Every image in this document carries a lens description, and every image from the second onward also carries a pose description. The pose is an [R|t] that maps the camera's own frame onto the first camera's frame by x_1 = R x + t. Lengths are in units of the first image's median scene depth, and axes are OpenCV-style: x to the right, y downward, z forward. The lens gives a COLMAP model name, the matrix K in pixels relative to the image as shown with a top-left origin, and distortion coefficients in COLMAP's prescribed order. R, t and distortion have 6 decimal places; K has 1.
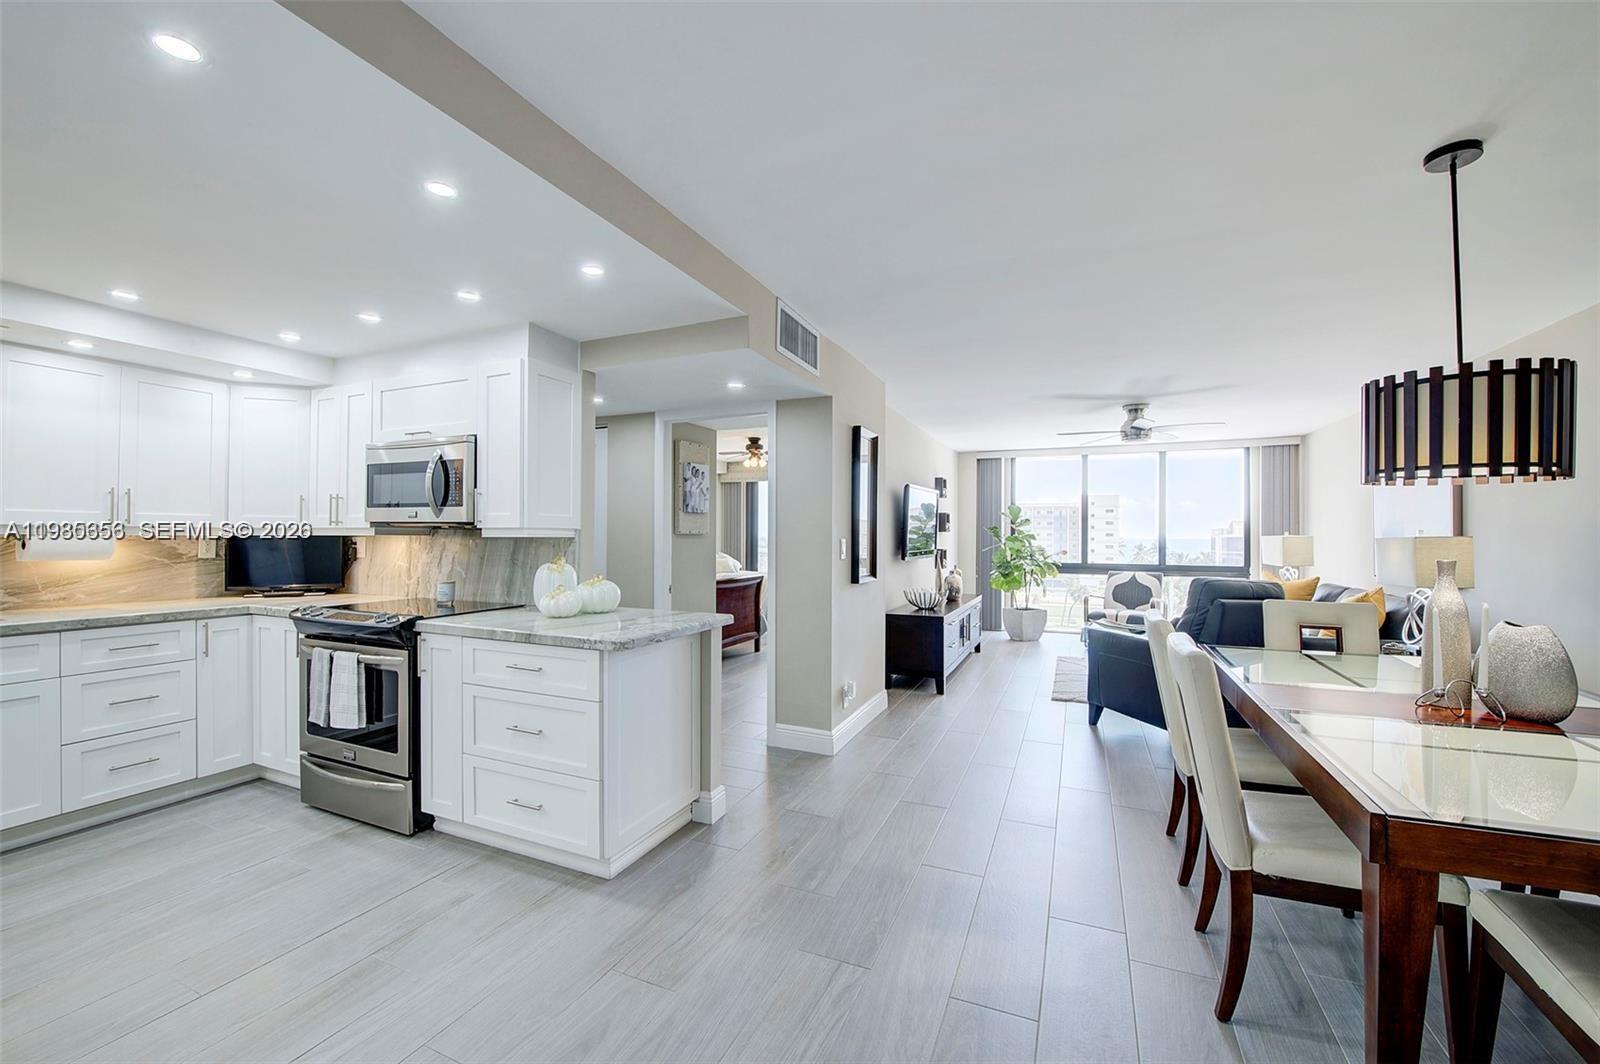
lens RADIAL K [[640.0, 0, 800.0], [0, 640.0, 532.0], [0, 0, 1]] dist [-0.019100, -0.000479]
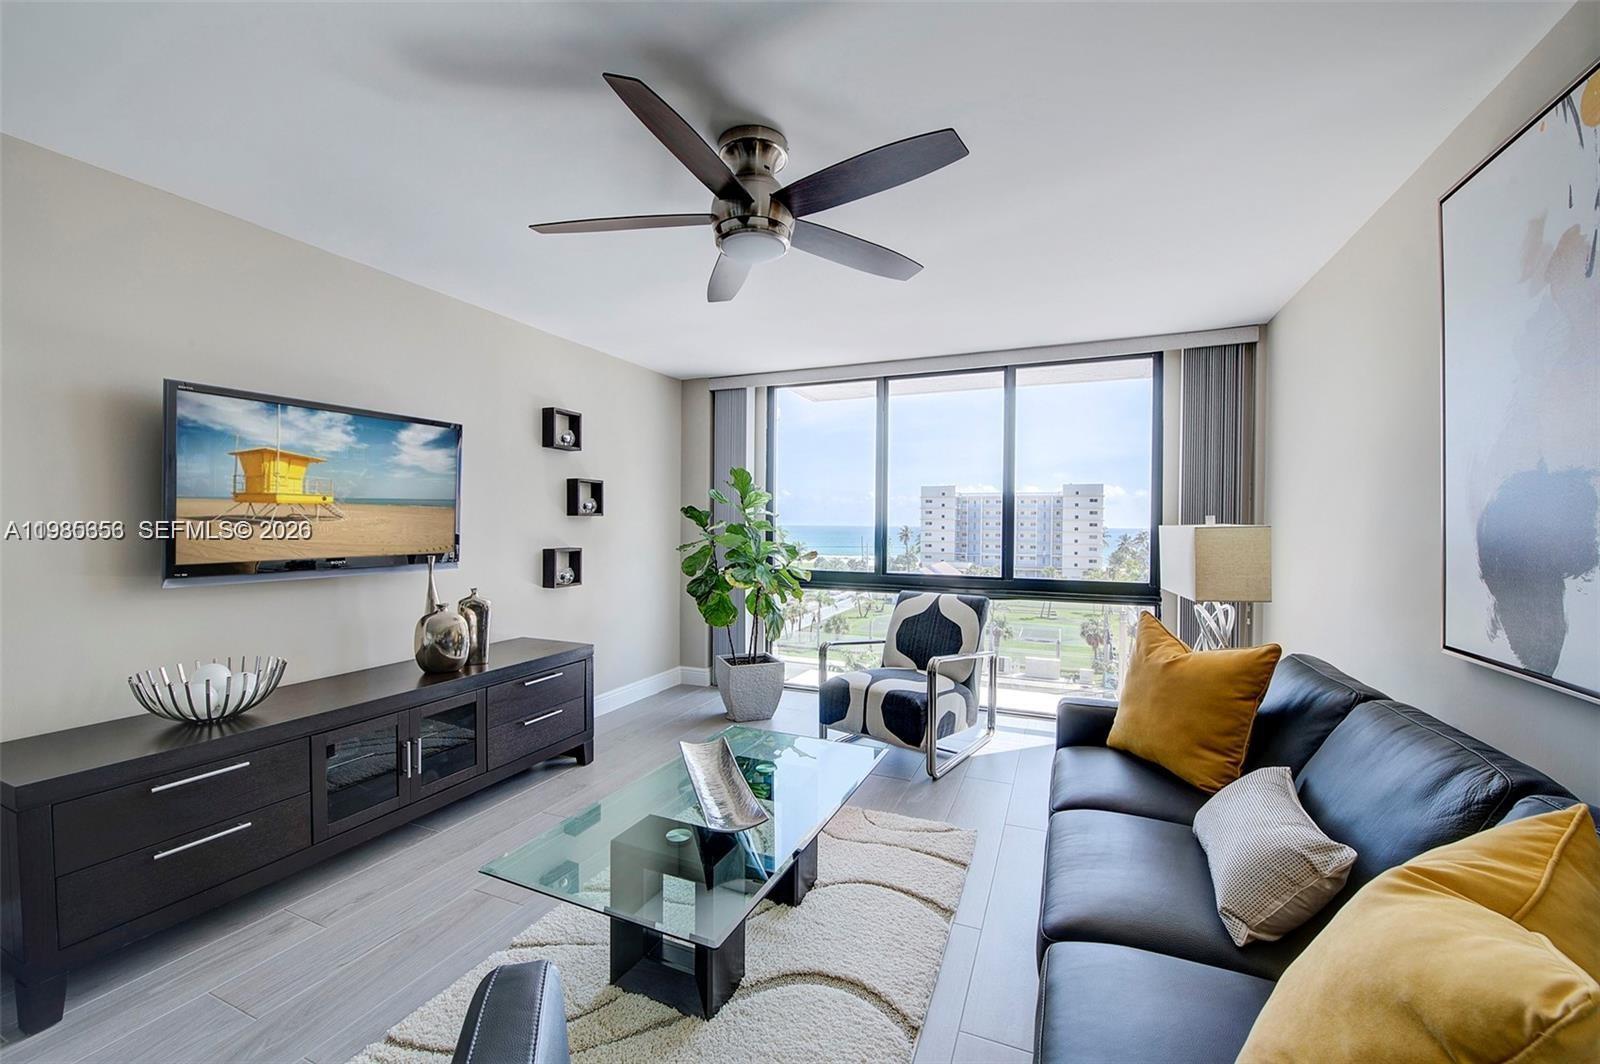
lens RADIAL K [[632.8, 0, 796.5], [0, 632.8, 532.4], [0, 0, 1]] dist [-0.029364, 0.000196]
pose [[0.999989, 0.003582, 0.003017, 0.868138], [-0.003636, 0.999829, 0.018112, 0.007376], [-0.002951, -0.018123, 0.999831, 1.034720]]
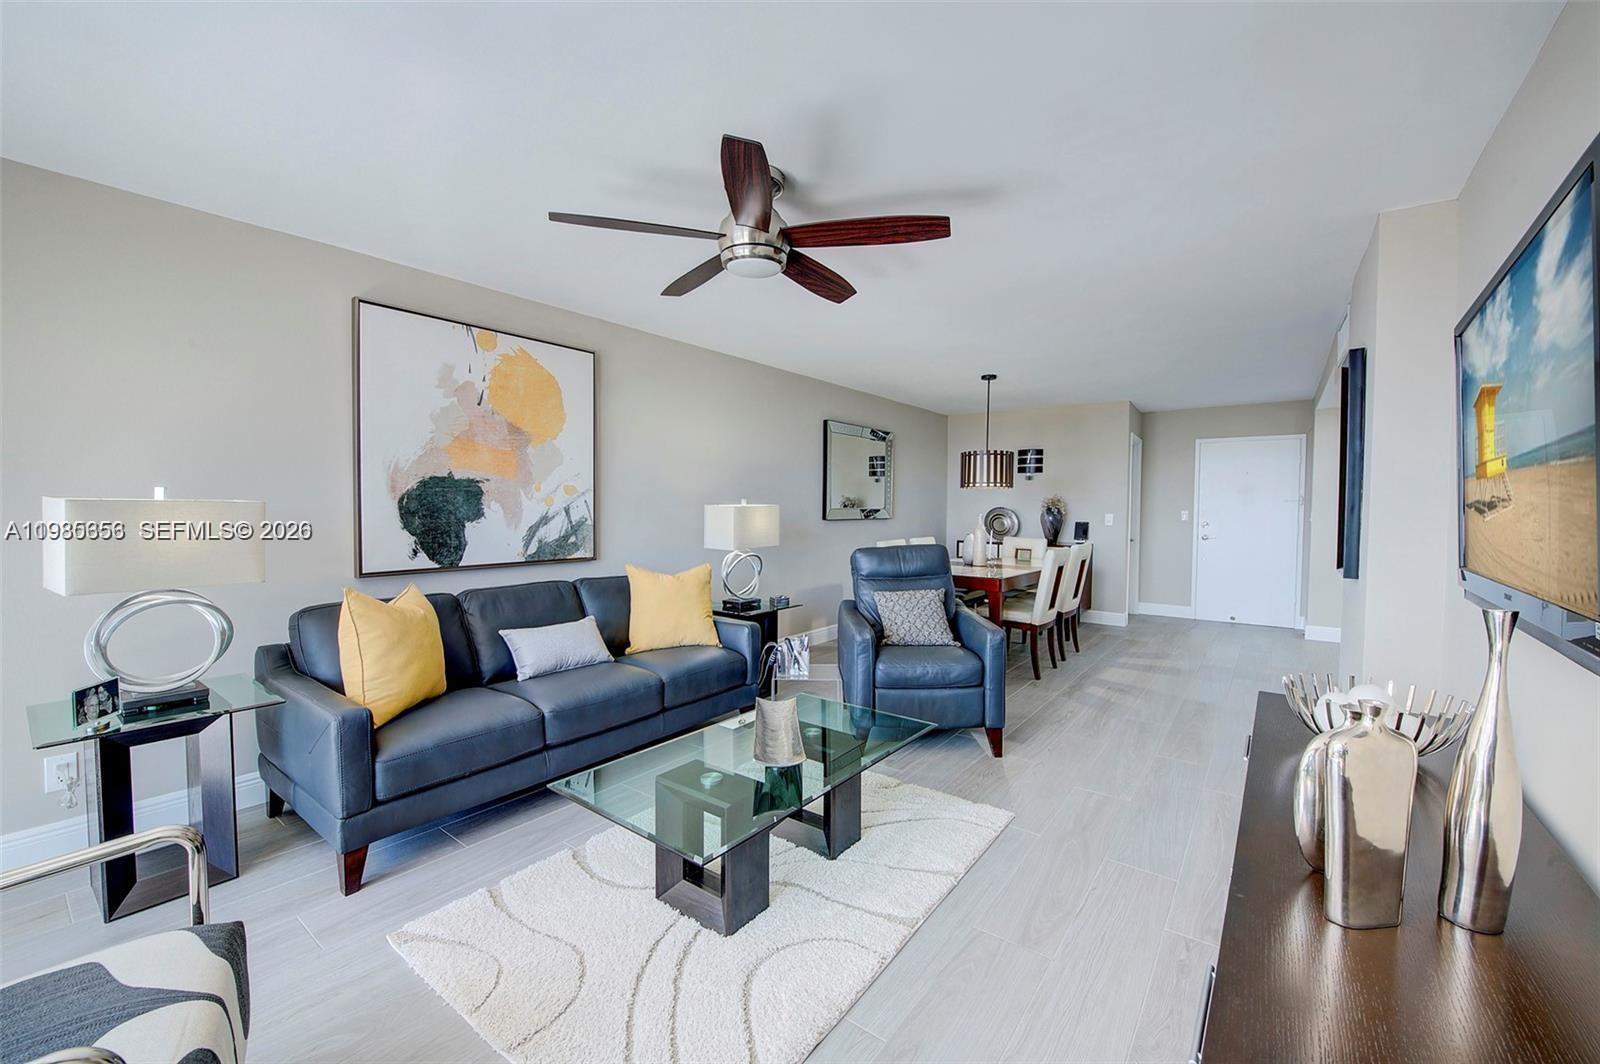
lens RADIAL K [[657.0, 0, 790.9], [0, 657.0, 528.6], [0, 0, 1]] dist [-0.000312, -0.000108]
pose [[-0.971798, -0.016729, 0.235221, 0.639747], [-0.009893, 0.999494, 0.030214, 0.013924], [-0.235607, 0.027035, -0.971472, 2.209899]]
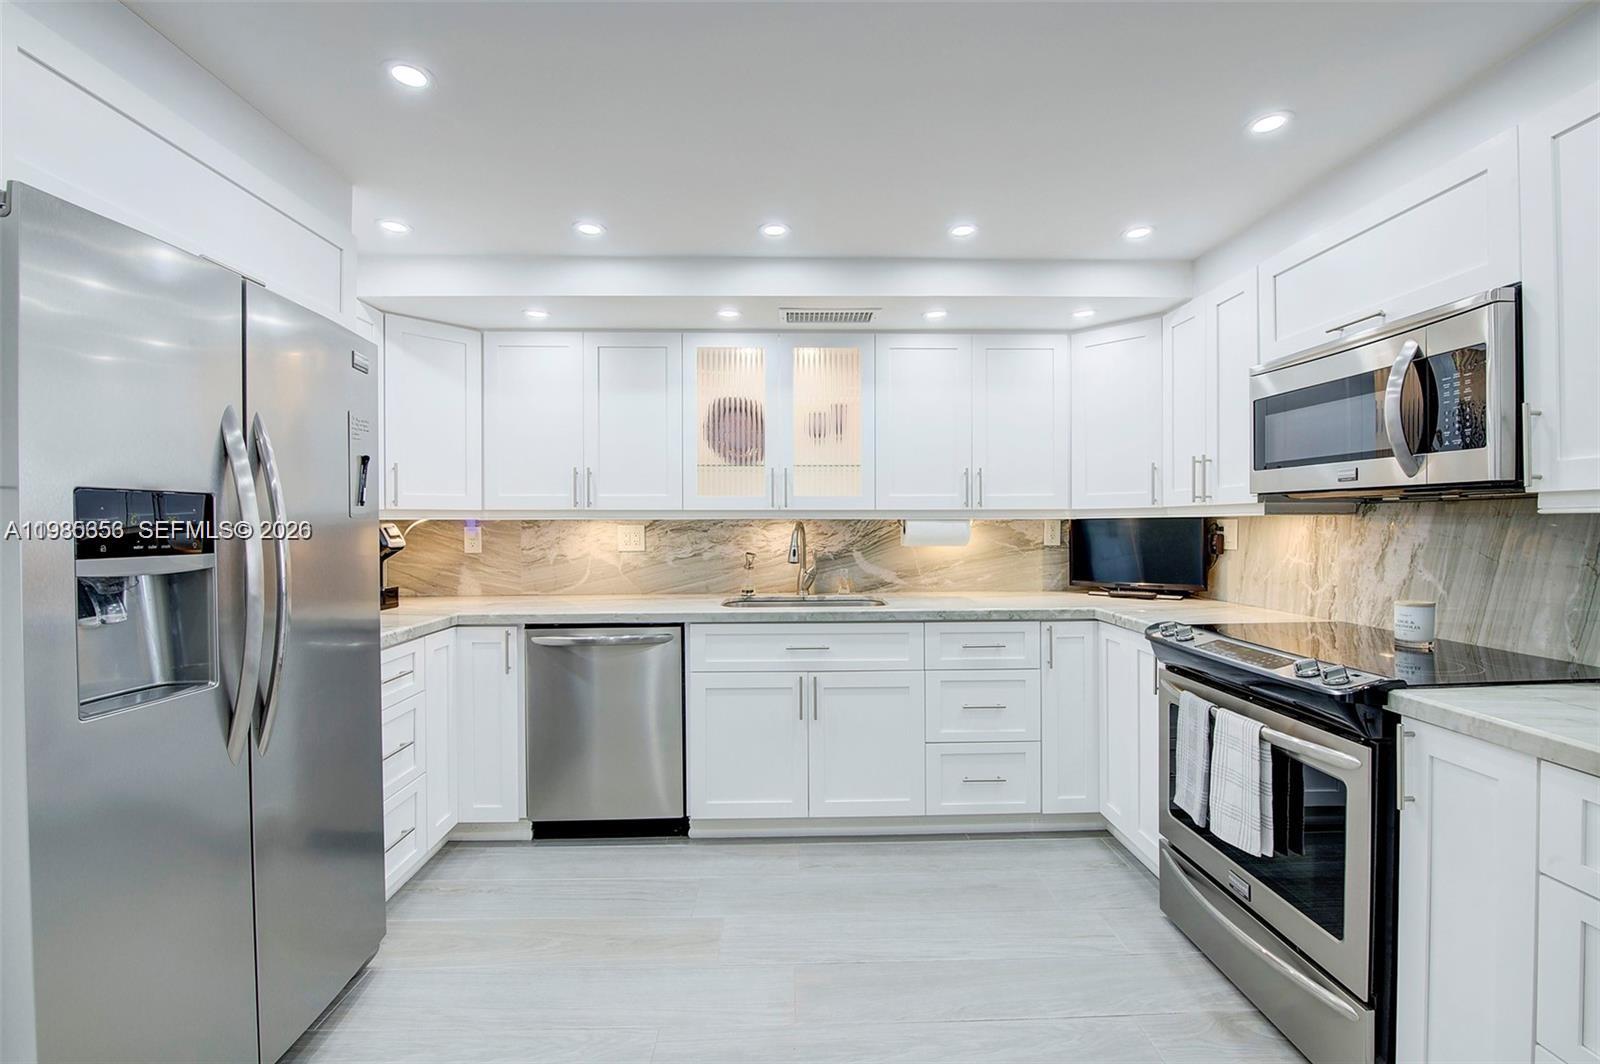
lens RADIAL K [[665.4, 0, 799.3], [0, 665.4, 529.4], [0, 0, 1]] dist [-0.017753, -0.000290]
pose [[0.427000, 0.001162, -0.904251, -0.257264], [0.014830, 0.999856, 0.008287, 0.006232], [0.904130, -0.016949, 0.426922, 0.286445]]
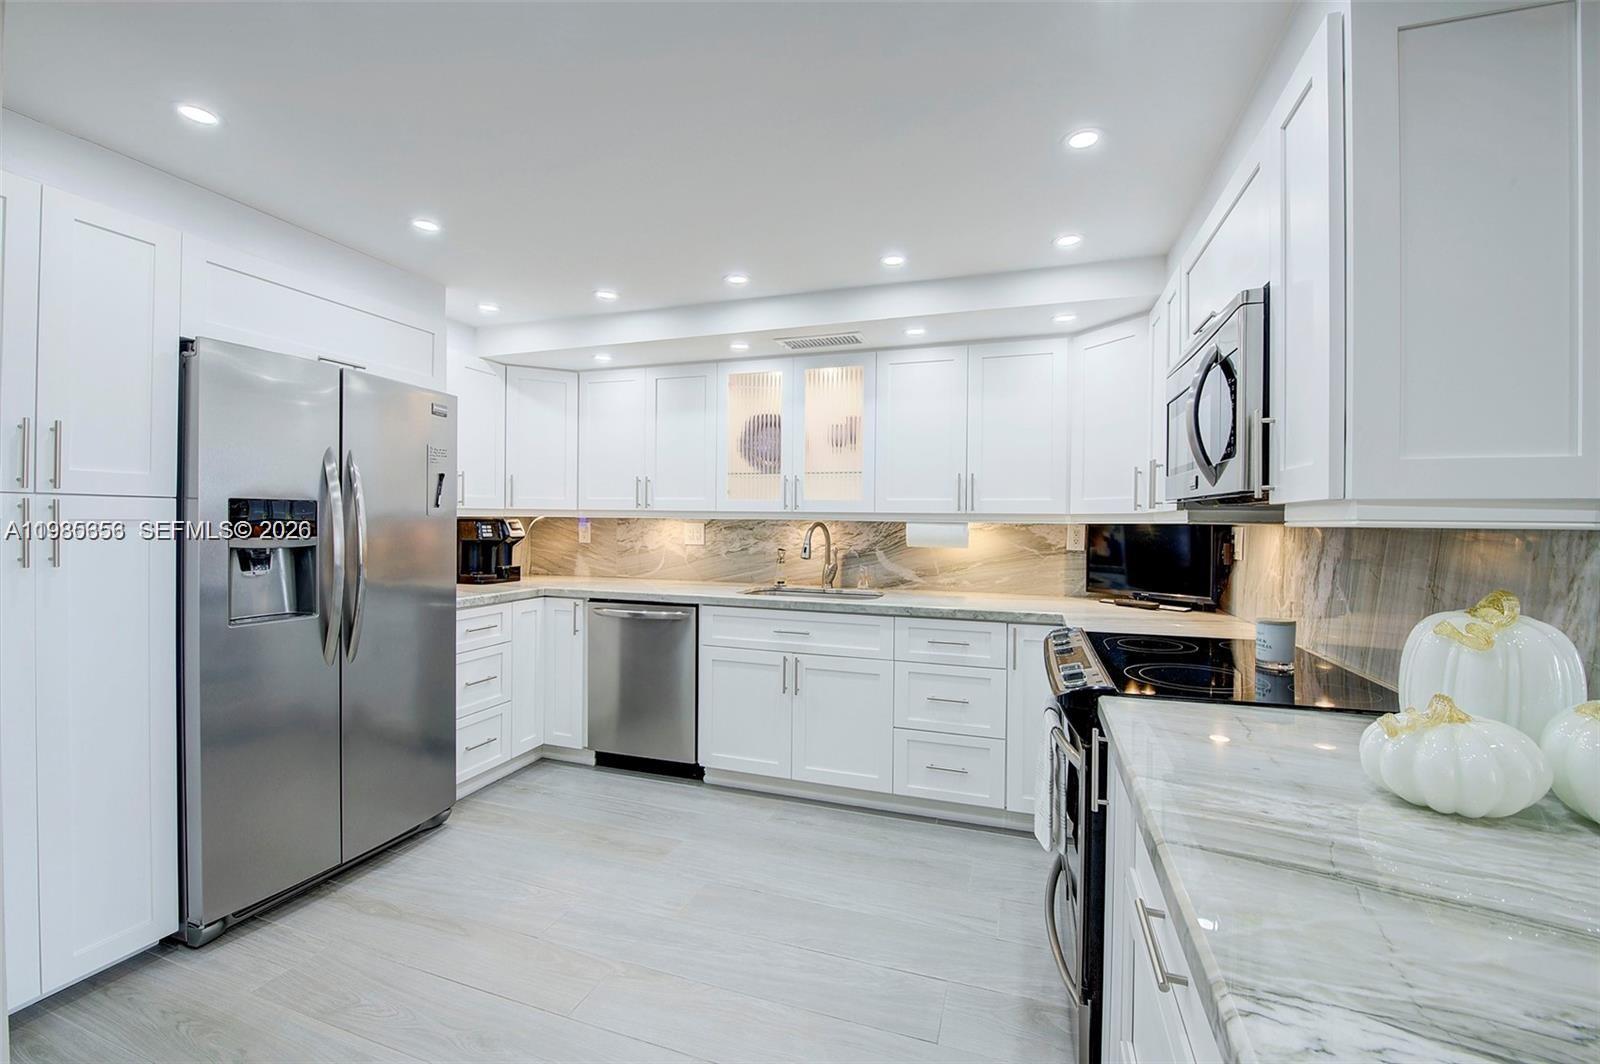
lens RADIAL K [[658.0, 0, 800.2], [0, 658.0, 530.3], [0, 0, 1]] dist [-0.018228, -0.000499]
pose [[0.087863, 0.010163, -0.996081, -0.088887], [-0.000858, 0.999948, 0.010126, 0.005325], [0.996132, -0.000035, 0.087867, 0.535124]]
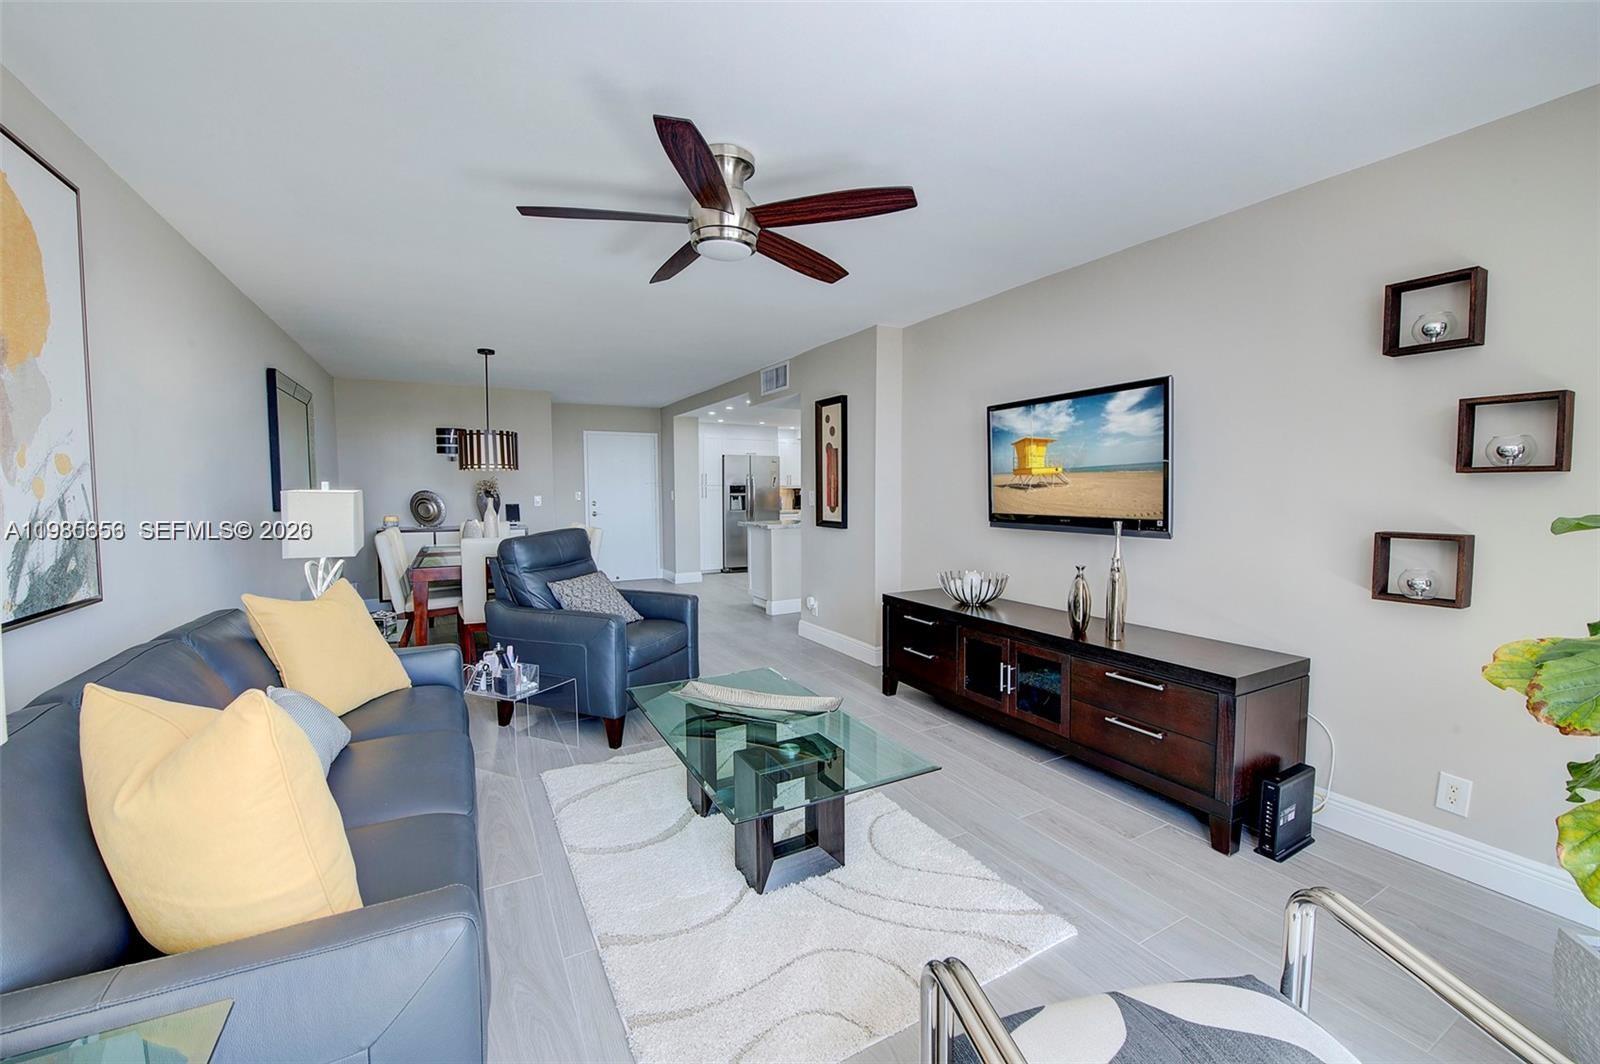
lens RADIAL K [[655.2, 0, 816.4], [0, 655.2, 523.9], [0, 0, 1]] dist [-0.000288, -0.000095]
pose [[-0.598303, 0.043749, -0.800075, 1.316089], [0.007227, 0.998762, 0.049209, 0.013483], [0.801238, 0.023660, -0.597878, 2.039021]]
